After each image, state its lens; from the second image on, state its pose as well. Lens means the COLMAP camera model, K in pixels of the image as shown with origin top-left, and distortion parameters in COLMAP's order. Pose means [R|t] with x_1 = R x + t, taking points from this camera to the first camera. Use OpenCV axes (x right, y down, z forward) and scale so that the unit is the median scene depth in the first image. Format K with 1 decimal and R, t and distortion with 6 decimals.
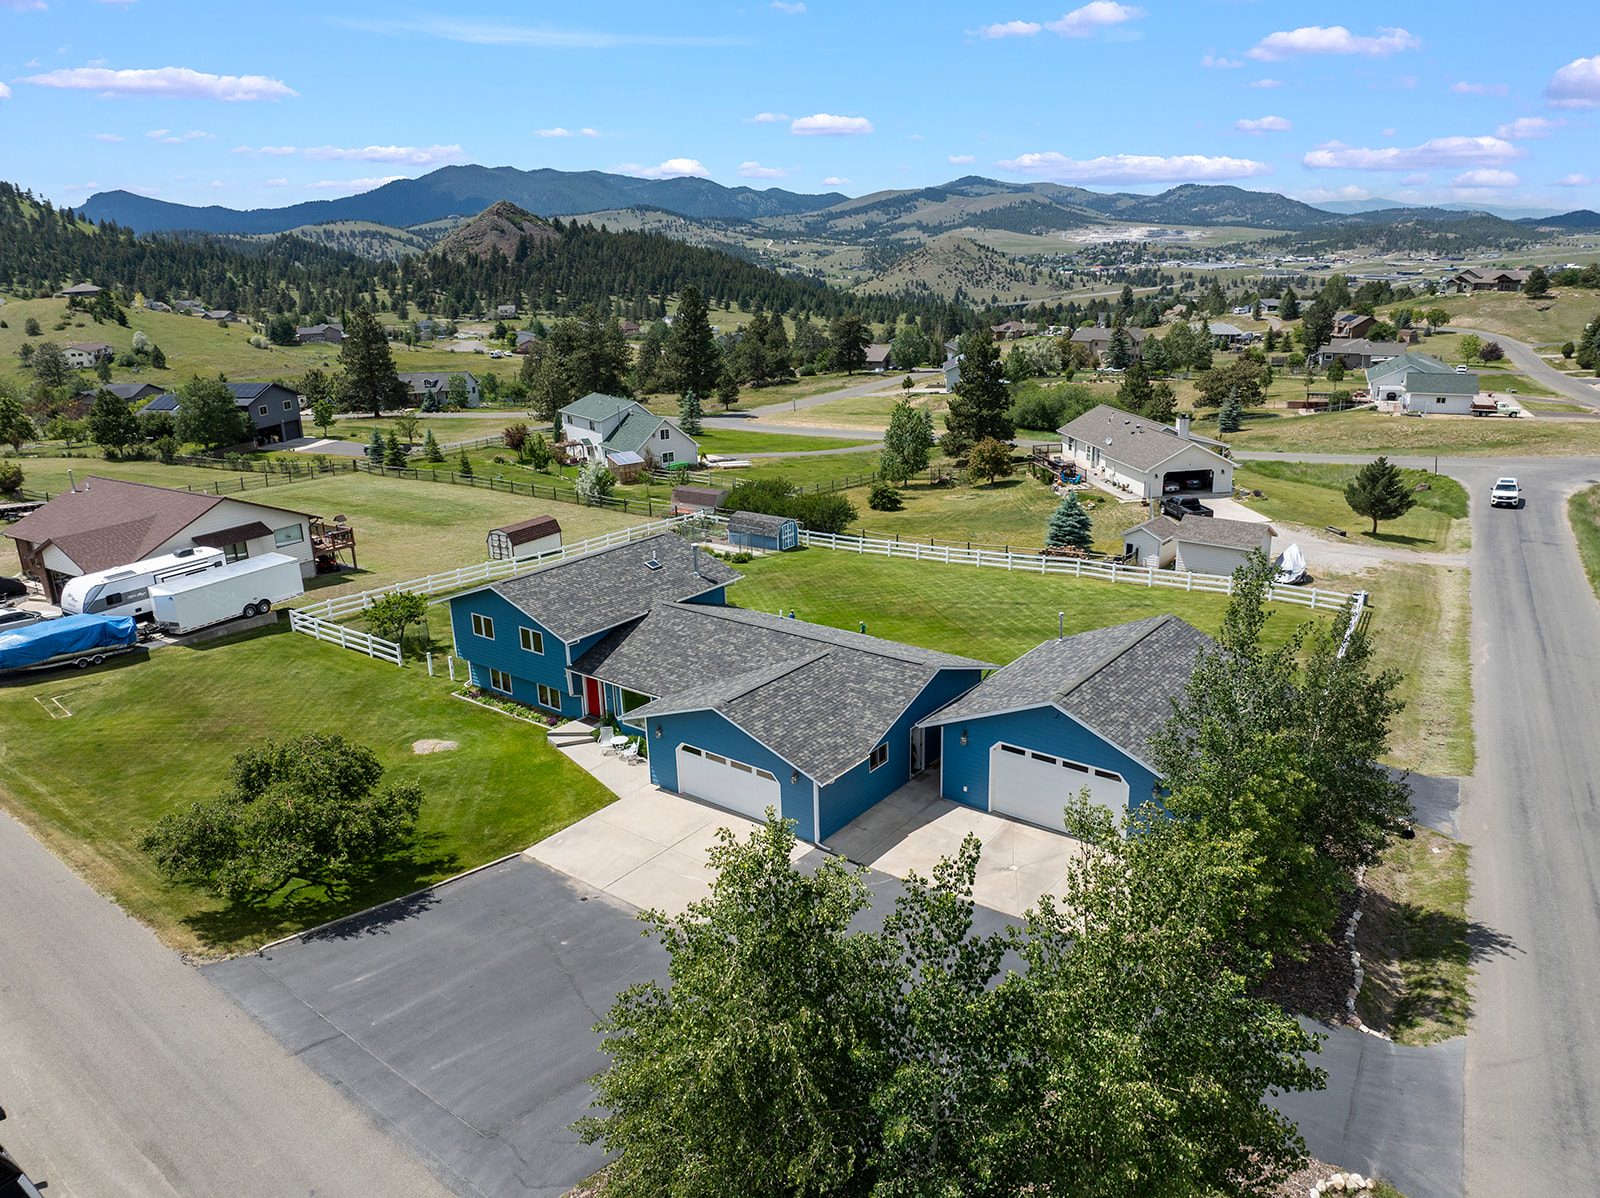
lens RADIAL K [[1125.3, 0, 802.9], [0, 1125.3, 605.1], [0, 0, 1]] dist [-0.041752, 0.009521]
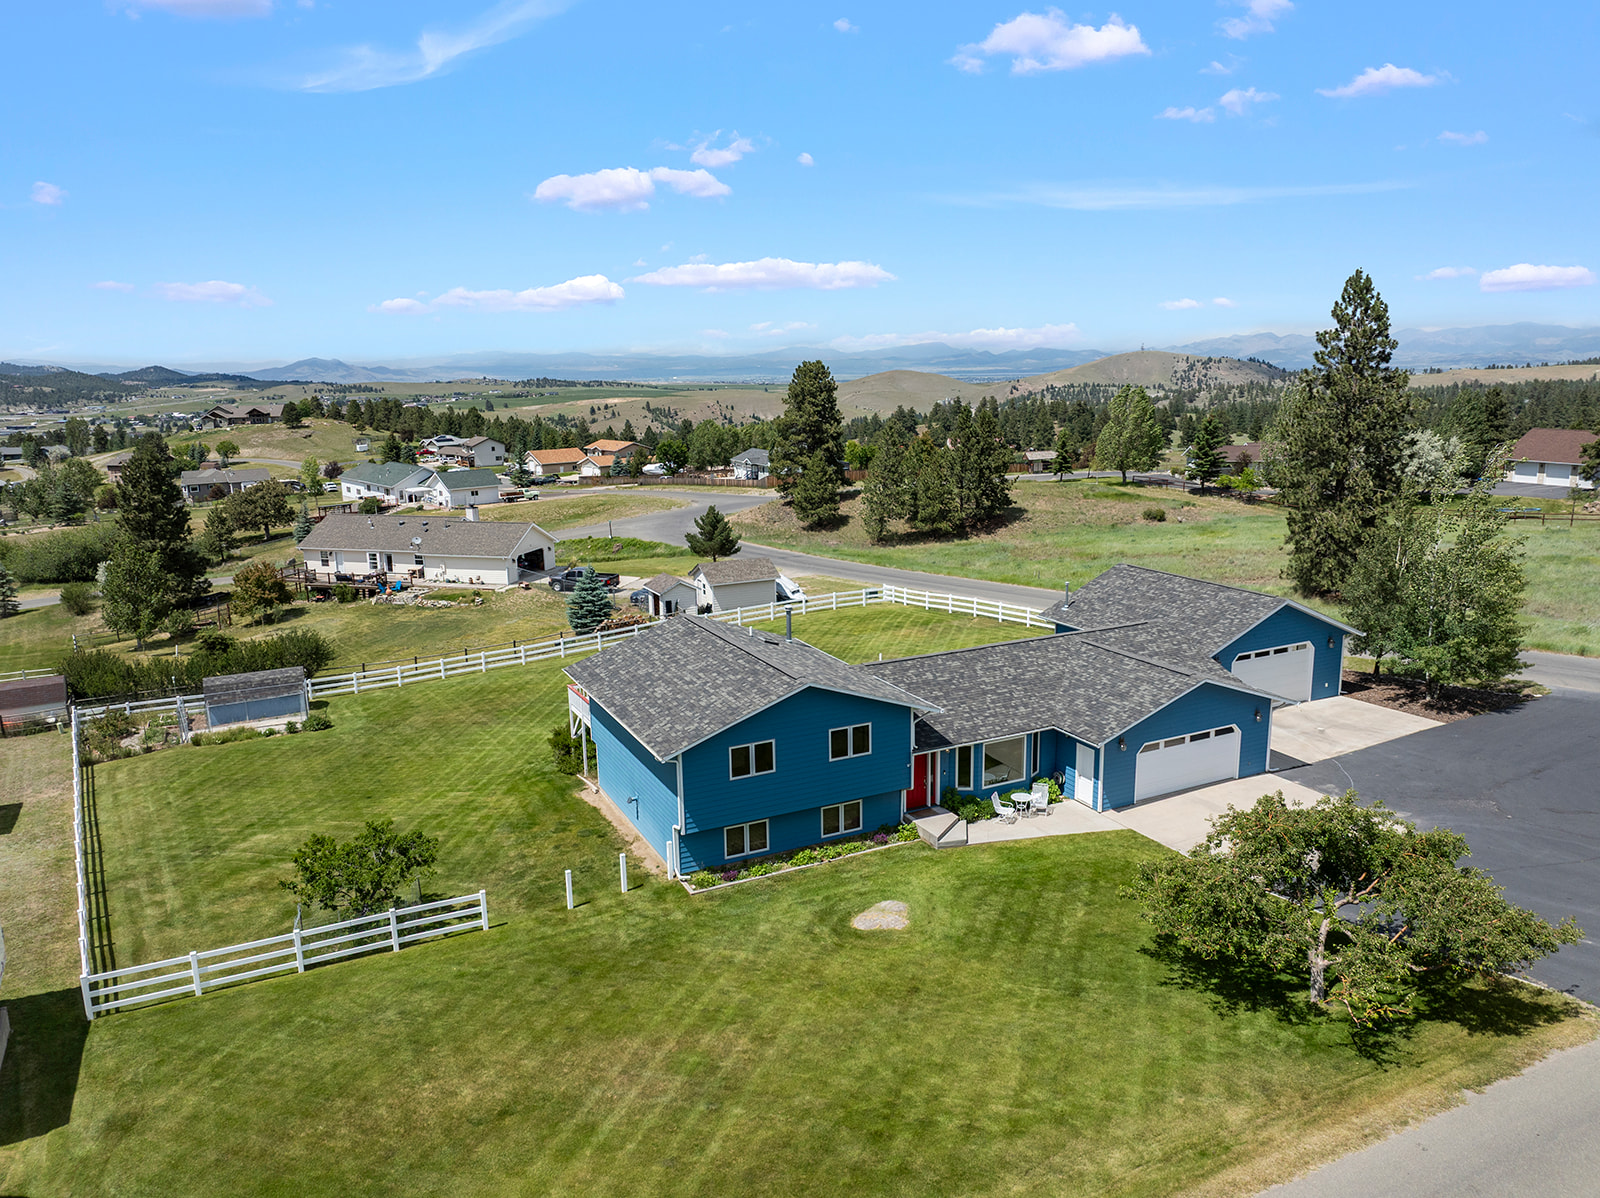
lens RADIAL K [[1125.3, 0, 802.9], [0, 1125.3, 605.1], [0, 0, 1]] dist [-0.041752, 0.009521]
pose [[0.436199, -0.170107, 0.883625, -0.344261], [0.285085, 0.957510, 0.043600, -0.036896], [-0.853497, 0.232890, 0.466160, 0.254307]]
